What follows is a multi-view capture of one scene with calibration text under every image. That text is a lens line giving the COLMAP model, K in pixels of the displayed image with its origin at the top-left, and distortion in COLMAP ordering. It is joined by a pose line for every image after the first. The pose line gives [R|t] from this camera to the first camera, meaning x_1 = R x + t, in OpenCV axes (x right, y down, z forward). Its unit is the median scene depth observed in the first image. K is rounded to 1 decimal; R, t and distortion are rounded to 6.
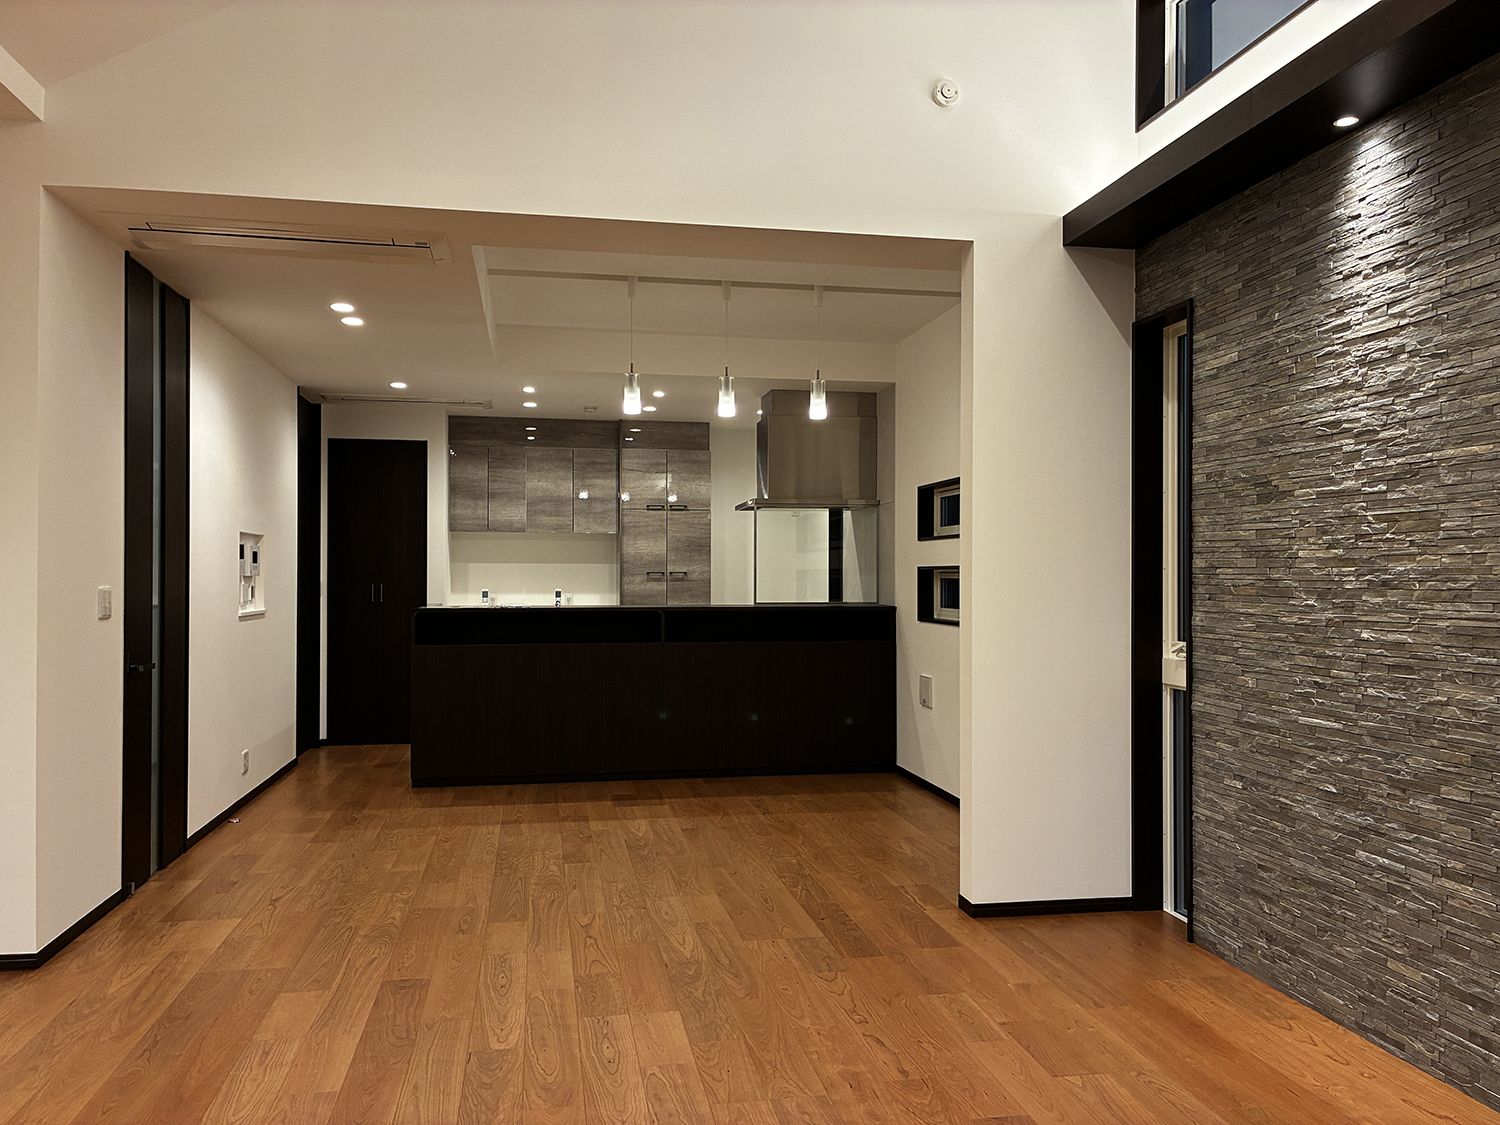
lens RADIAL K [[1137.1, 0, 749.7], [0, 1137.1, 570.3], [0, 0, 1]] dist [0.044520, -0.062564]
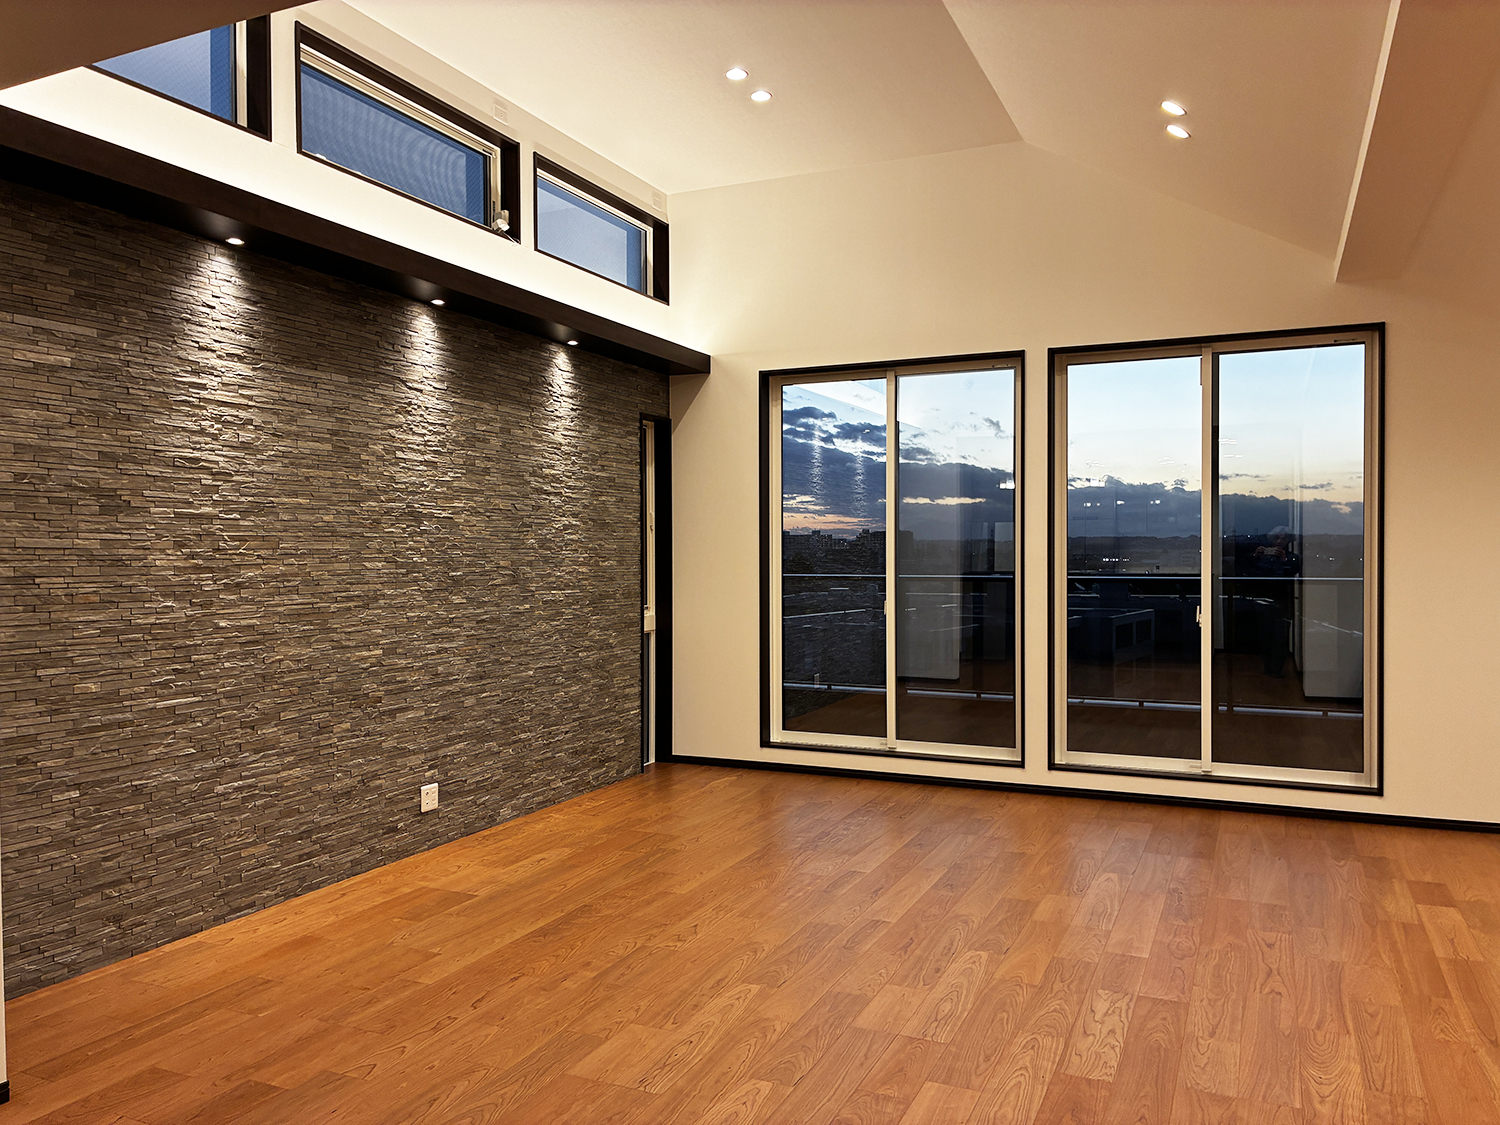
lens RADIAL K [[1137.1, 0, 744.5], [0, 1137.1, 557.5], [0, 0, 1]] dist [0.044520, -0.062564]
pose [[-0.820755, -0.003626, 0.571269, -0.725670], [-0.002268, 0.999993, 0.003088, -0.026815], [-0.571276, 0.001238, -0.820757, 1.735509]]
